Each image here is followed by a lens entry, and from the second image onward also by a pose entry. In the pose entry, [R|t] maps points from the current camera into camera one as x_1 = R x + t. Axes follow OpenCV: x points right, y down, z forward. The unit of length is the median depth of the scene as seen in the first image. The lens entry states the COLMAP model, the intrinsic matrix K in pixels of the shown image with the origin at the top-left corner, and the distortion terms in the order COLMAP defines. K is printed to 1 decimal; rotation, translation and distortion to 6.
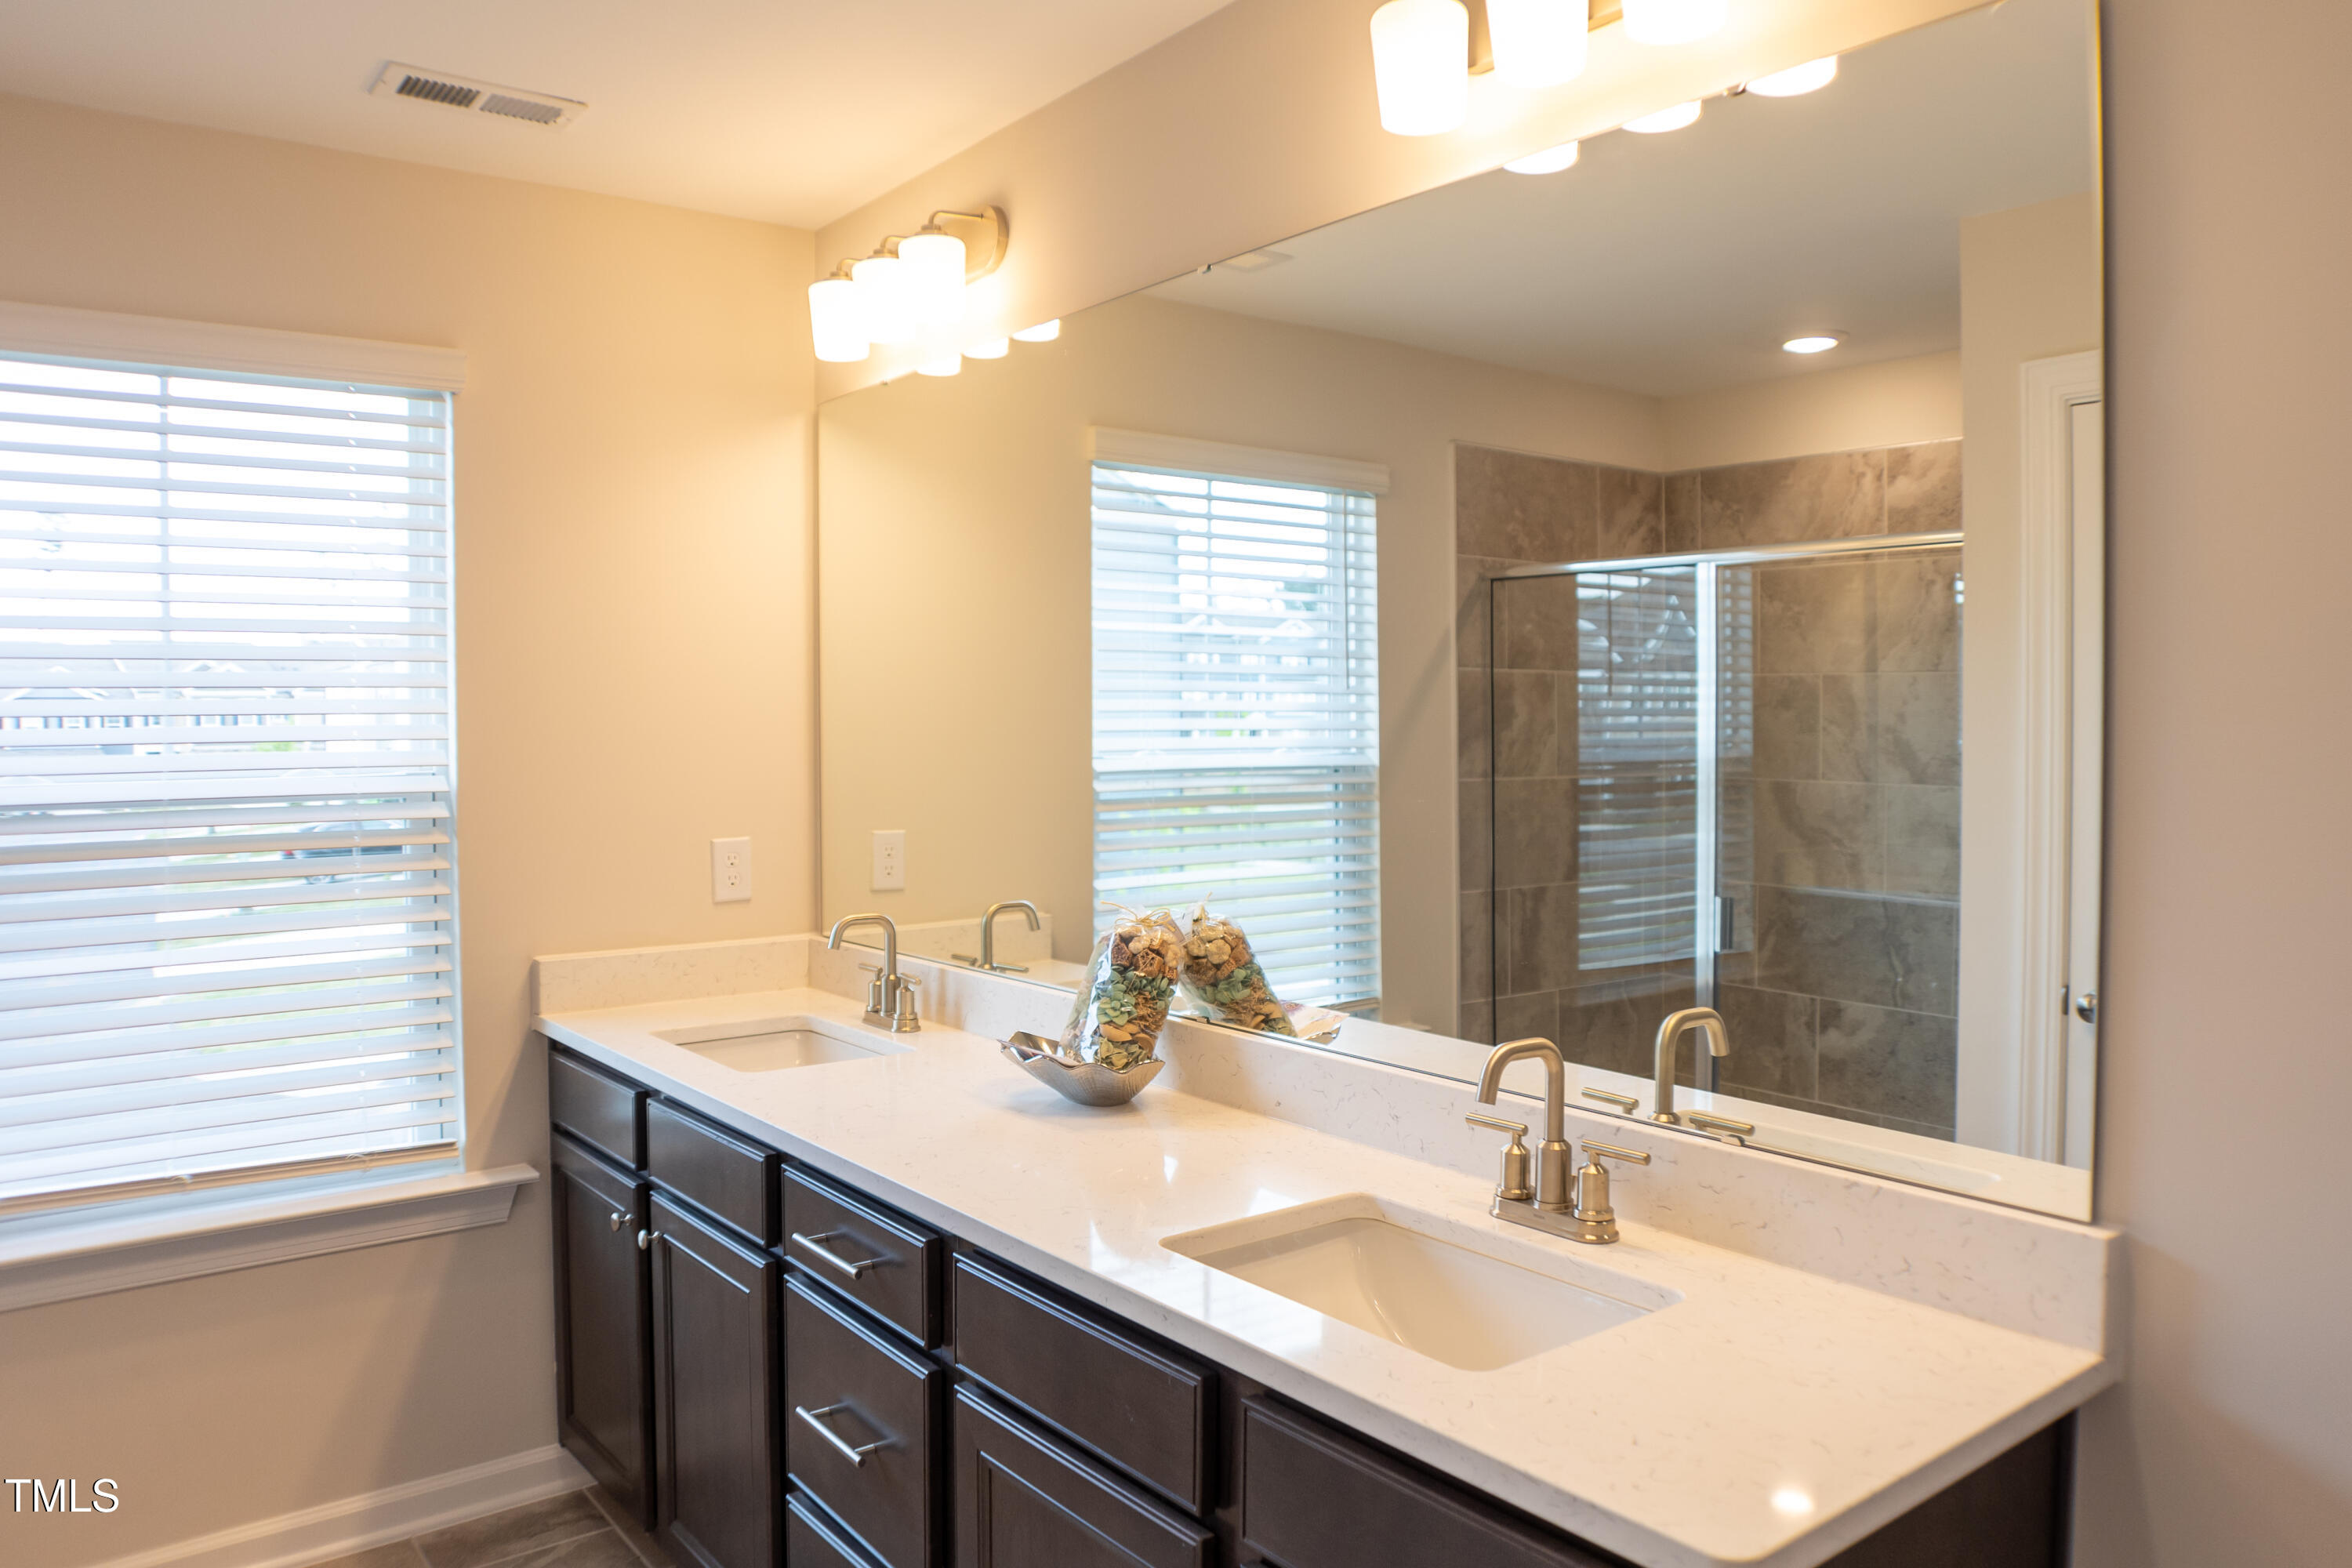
lens RADIAL K [[1662.7, 0, 1172.3], [0, 1662.7, 770.1], [0, 0, 1]] dist [-0.040910, 0.003401]
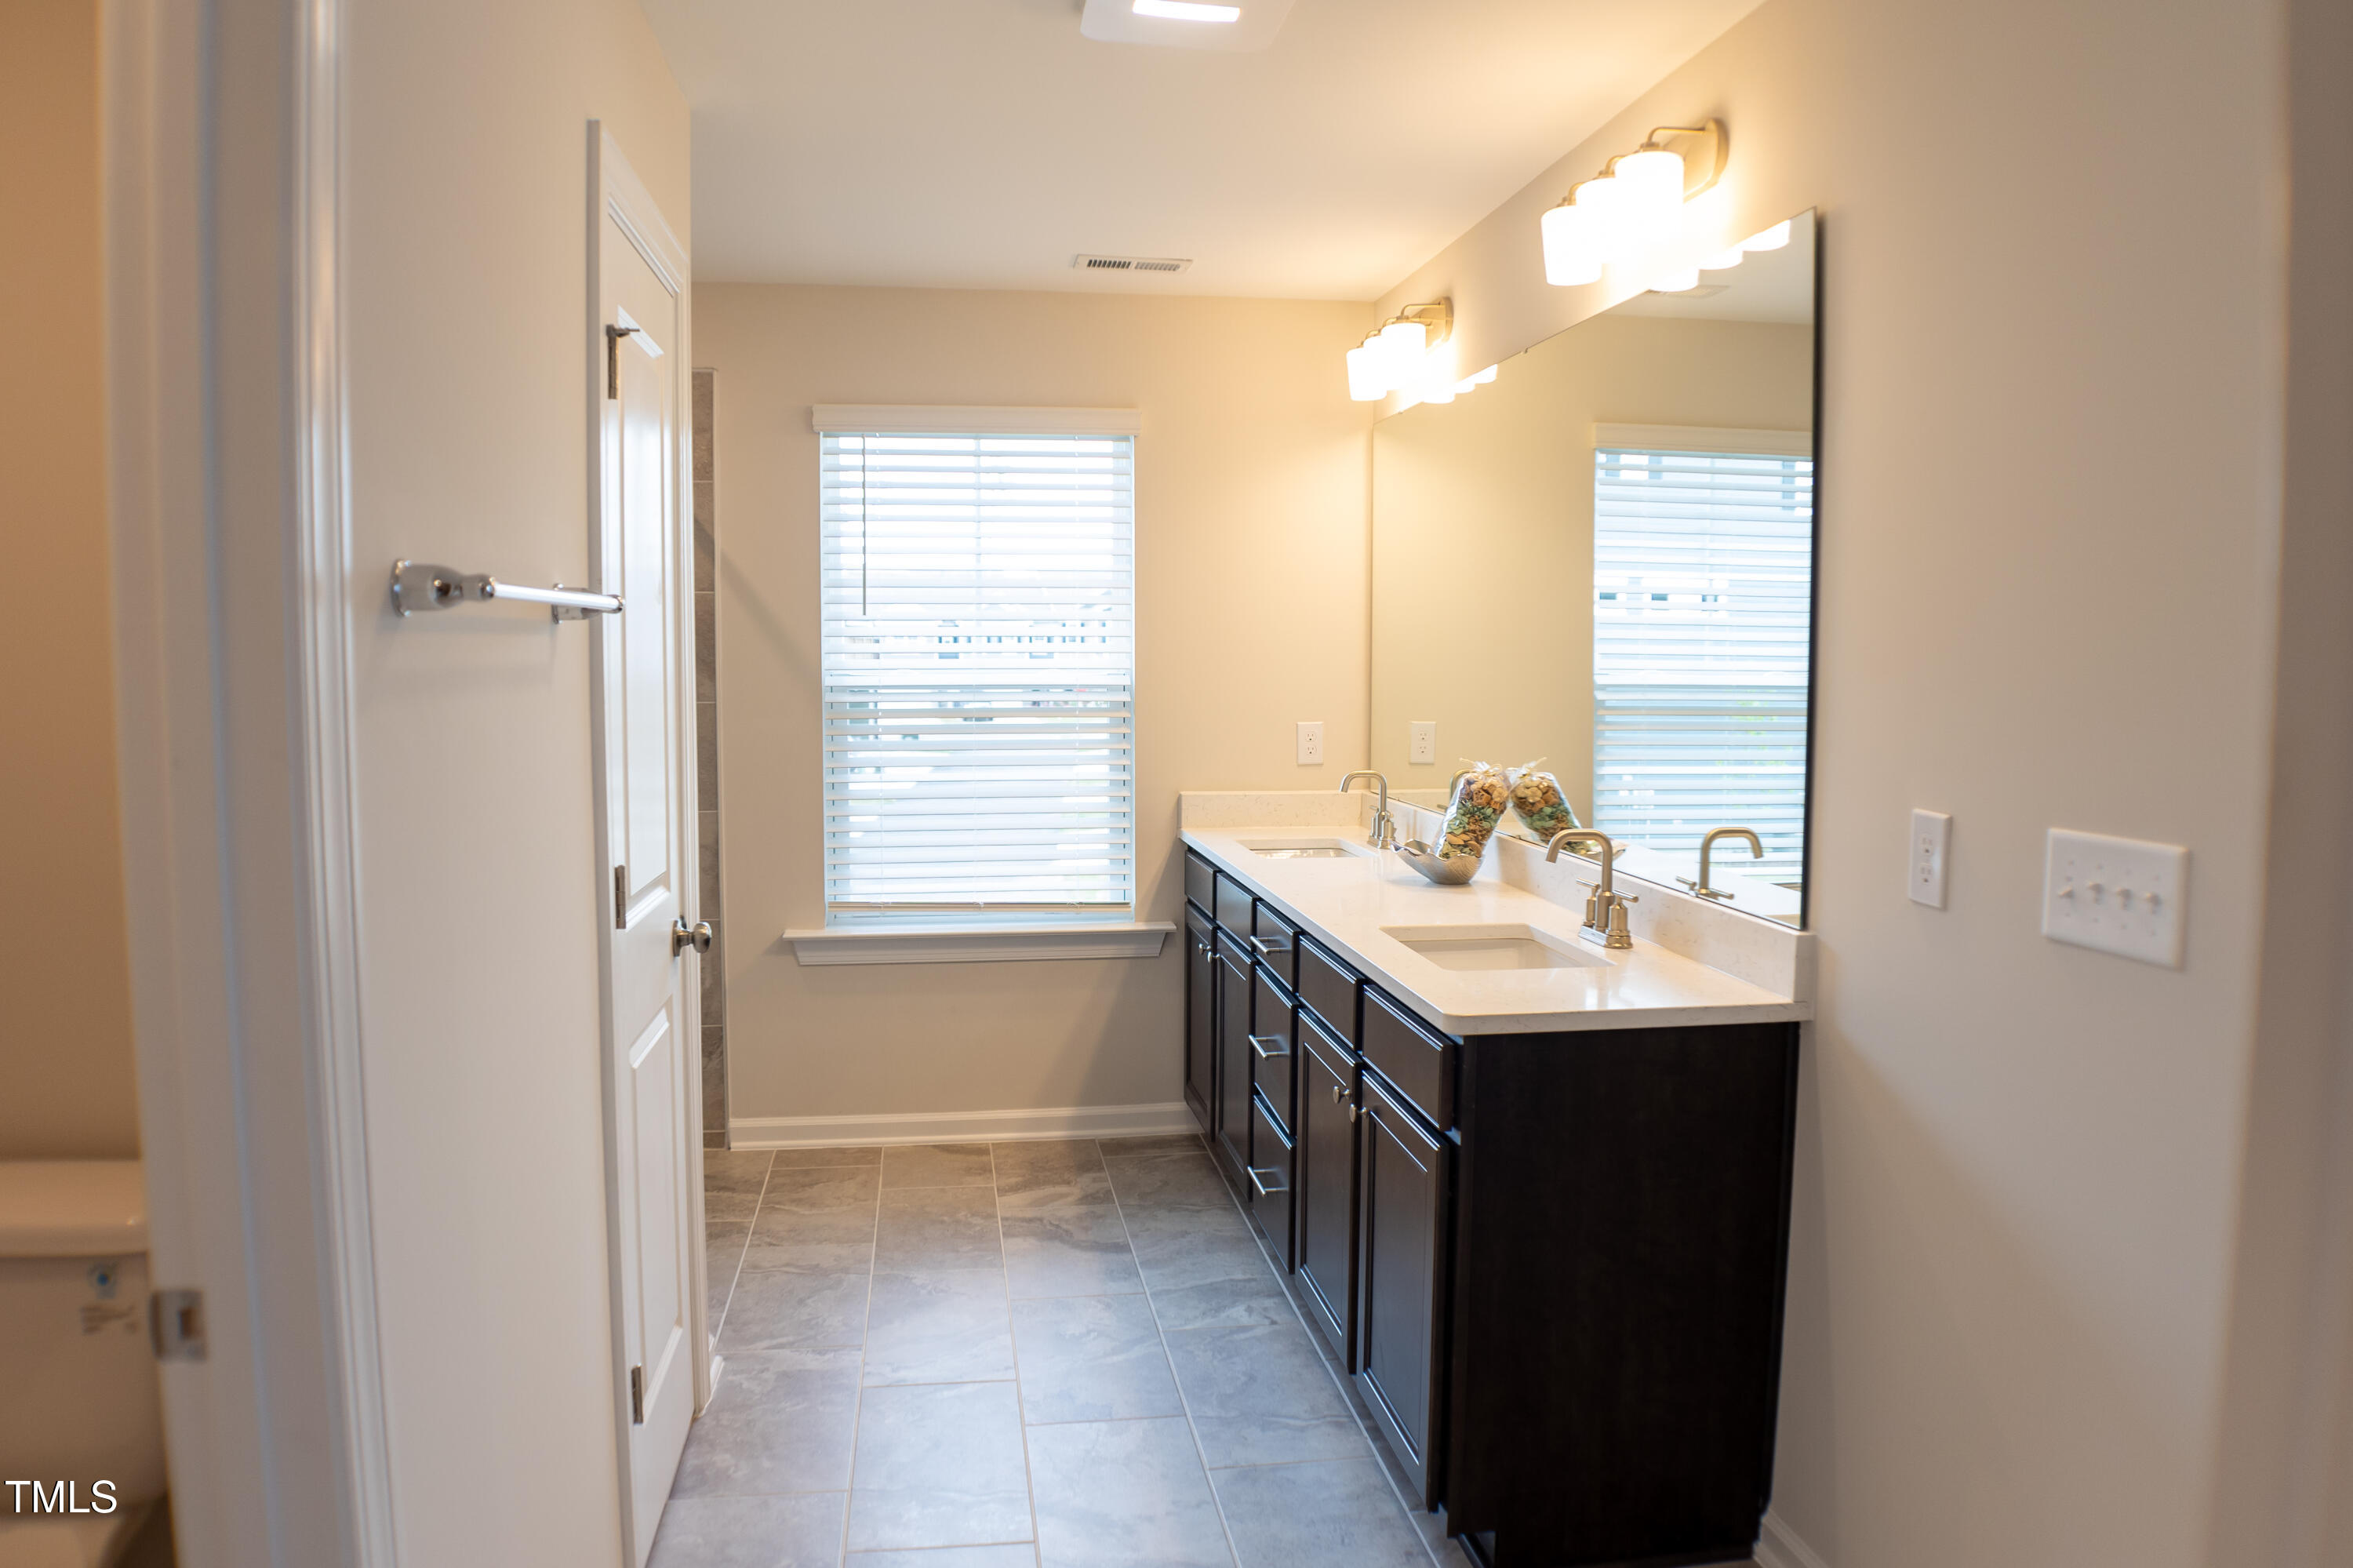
lens RADIAL K [[1663.5, 0, 1172.8], [0, 1663.5, 770.1], [0, 0, 1]] dist [-0.040910, 0.003401]
pose [[0.877264, 0.043846, -0.478002, 0.384646], [-0.022799, 0.998502, 0.049748, 0.014509], [0.479467, -0.032744, 0.876949, -0.415510]]
